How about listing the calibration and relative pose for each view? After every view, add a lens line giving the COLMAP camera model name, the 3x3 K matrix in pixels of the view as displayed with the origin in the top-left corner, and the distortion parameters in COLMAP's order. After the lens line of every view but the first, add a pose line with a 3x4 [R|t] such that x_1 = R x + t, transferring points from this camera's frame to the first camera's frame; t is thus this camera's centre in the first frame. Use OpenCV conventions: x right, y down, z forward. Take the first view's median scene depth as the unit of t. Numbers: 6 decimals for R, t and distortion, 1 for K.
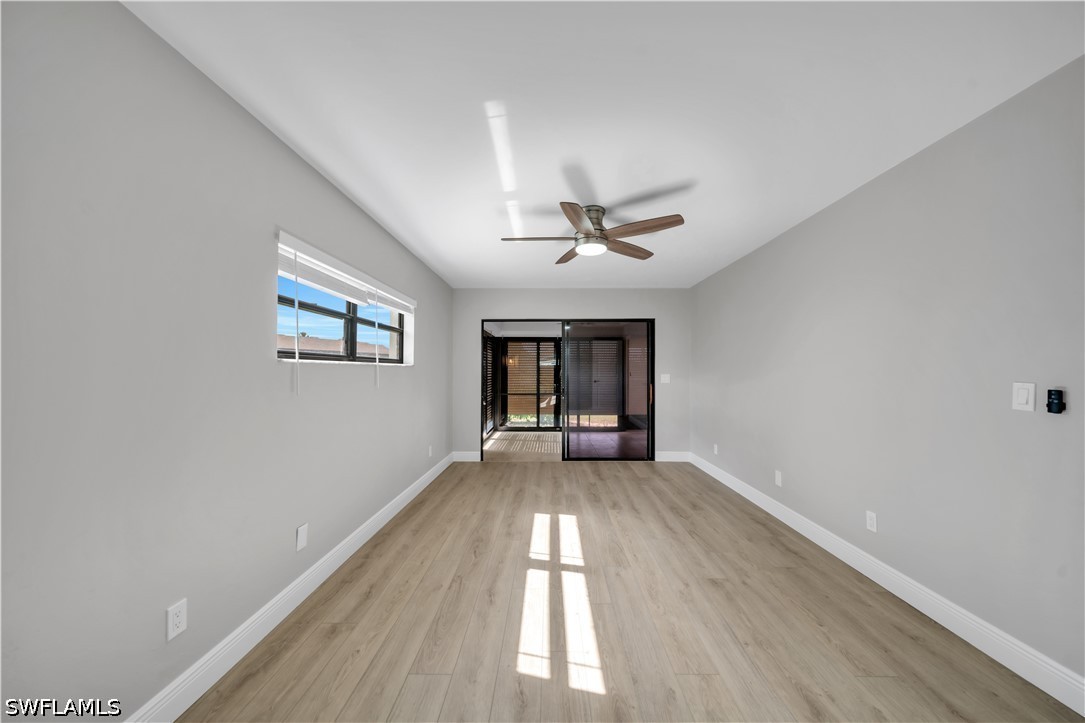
lens RADIAL K [[374.8, 0, 546.5], [0, 374.8, 368.0], [0, 0, 1]] dist [0.002426, -0.001756]
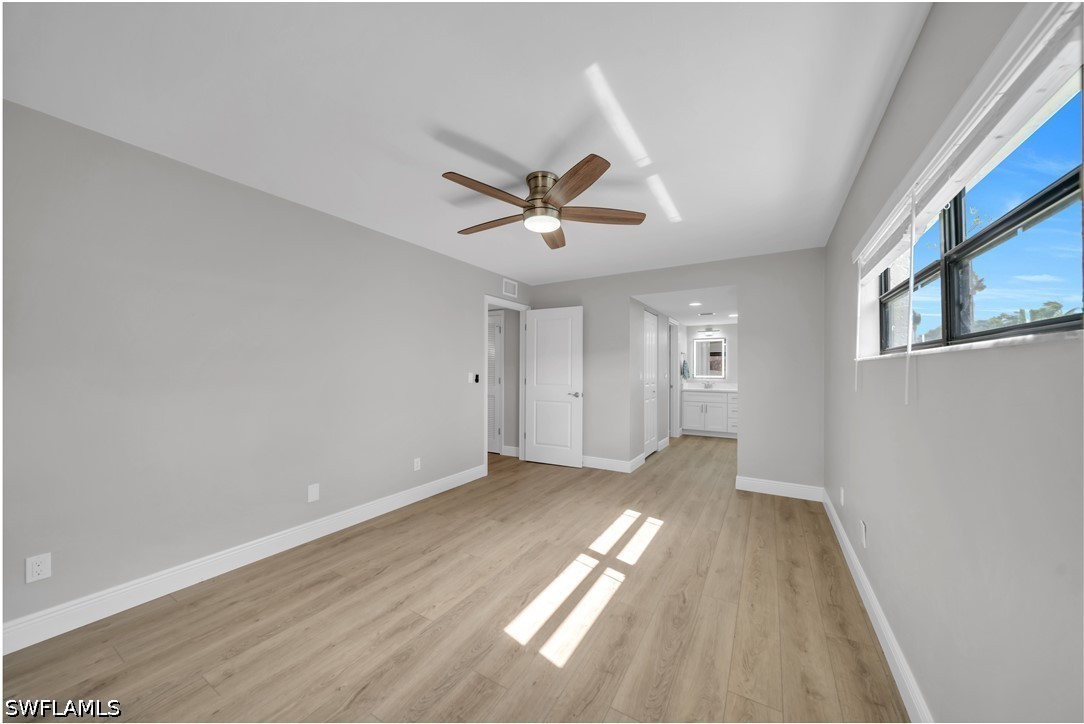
lens RADIAL K [[373.3, 0, 546.8], [0, 373.3, 369.7], [0, 0, 1]] dist [-0.000062, 0.000002]
pose [[-0.863232, -0.004801, 0.504784, -0.370406], [-0.008404, 0.999953, -0.004862, 0.018194], [-0.504737, -0.008439, -0.863232, 2.020182]]
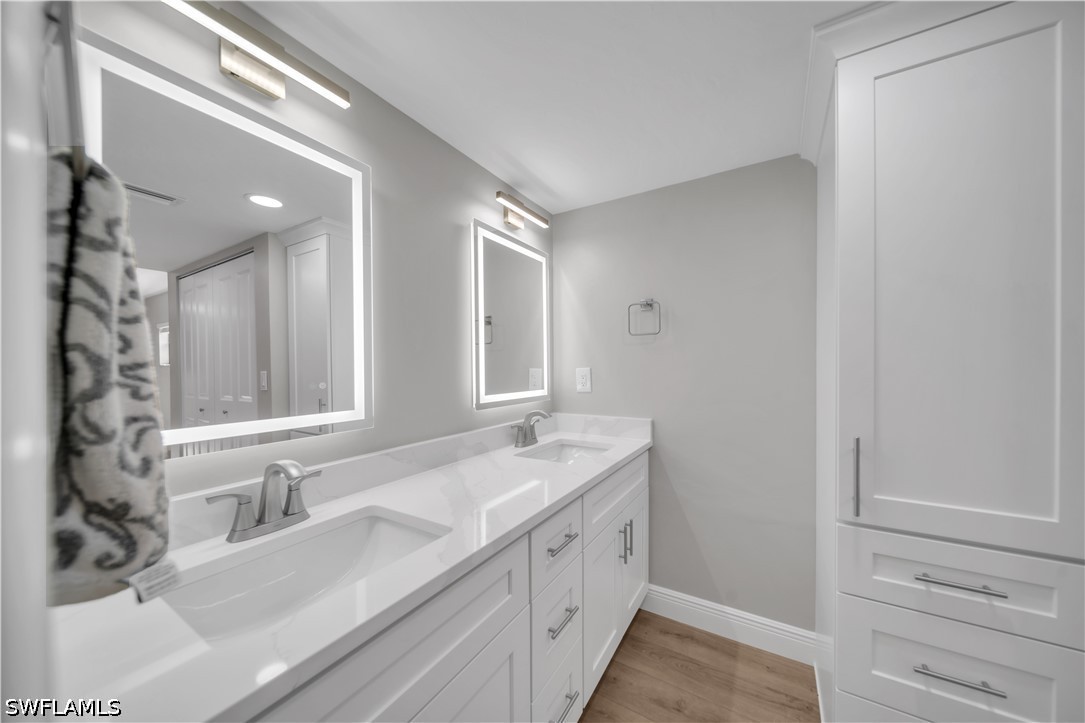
lens RADIAL K [[375.3, 0, 554.2], [0, 375.3, 368.3], [0, 0, 1]] dist [-0.000449, -0.000140]
pose [[-0.504772, 0.008029, -0.863216, 0.225630], [0.013714, 0.999905, 0.001281, -0.007256], [0.863144, -0.011192, -0.504834, -0.979004]]
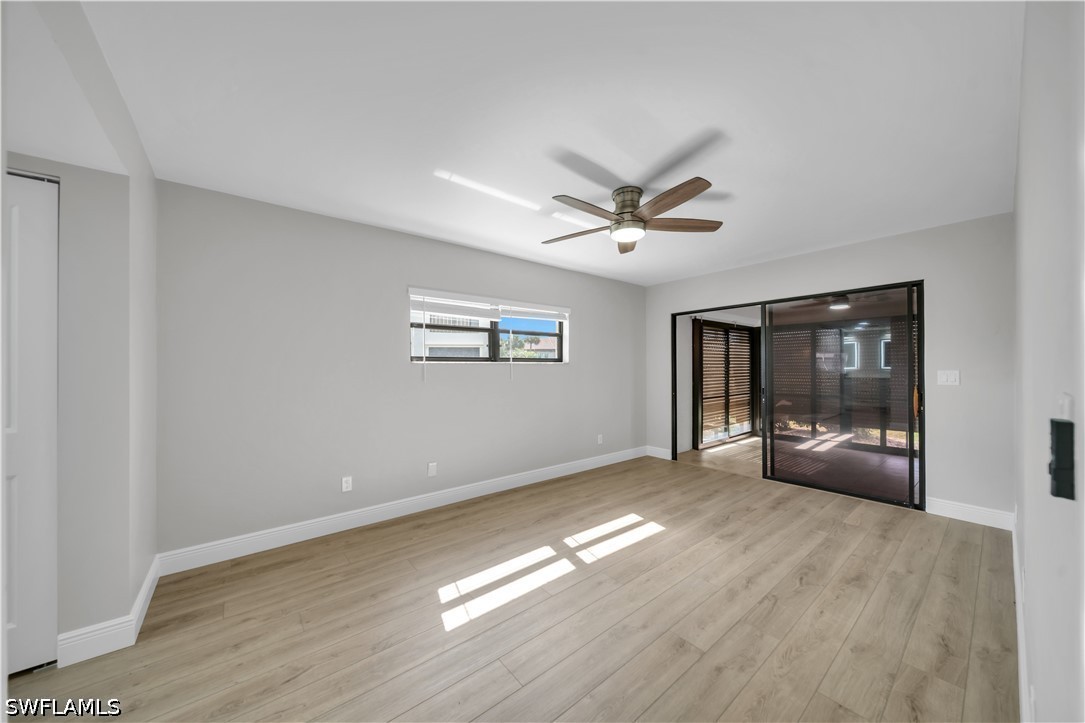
lens RADIAL K [[374.8, 0, 546.5], [0, 374.8, 368.0], [0, 0, 1]] dist [0.002426, -0.001756]
pose [[0.640391, -0.004887, -0.768033, 0.819435], [0.012042, 0.999921, 0.003679, 0.005598], [0.767954, -0.011605, 0.640399, 0.296785]]
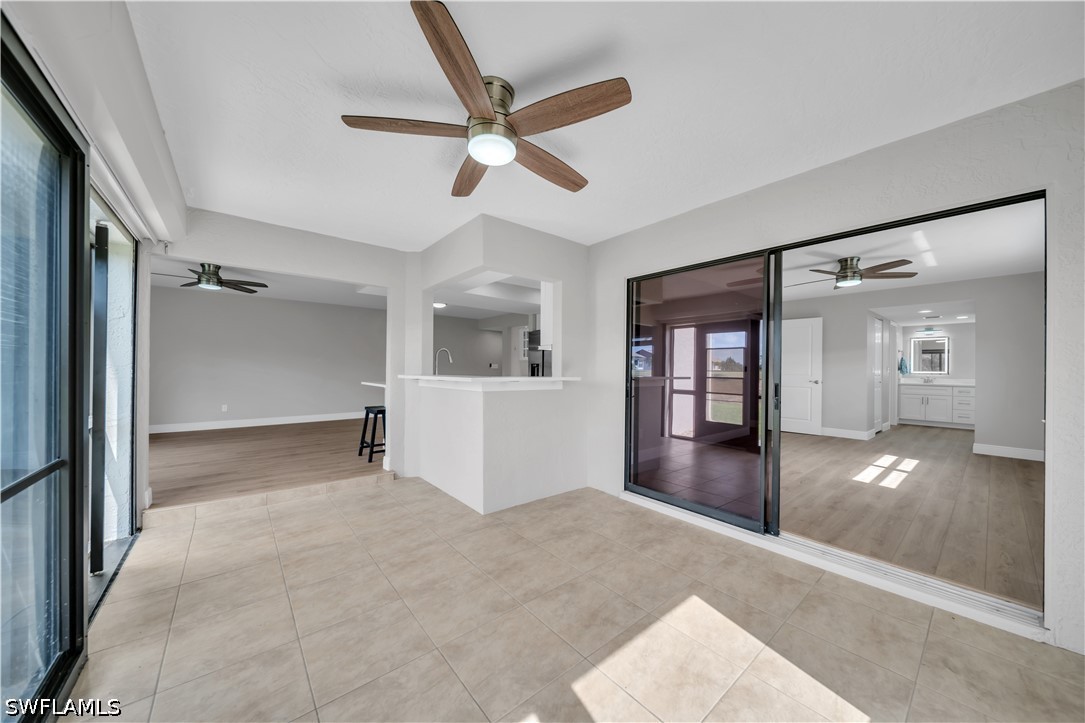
lens RADIAL K [[374.8, 0, 546.5], [0, 374.8, 368.0], [0, 0, 1]] dist [0.002426, -0.001756]
pose [[-0.646334, -0.006728, 0.763025, -0.318234], [-0.016295, 0.999855, -0.004987, 0.084542], [-0.762881, -0.015657, -0.646350, 3.542287]]
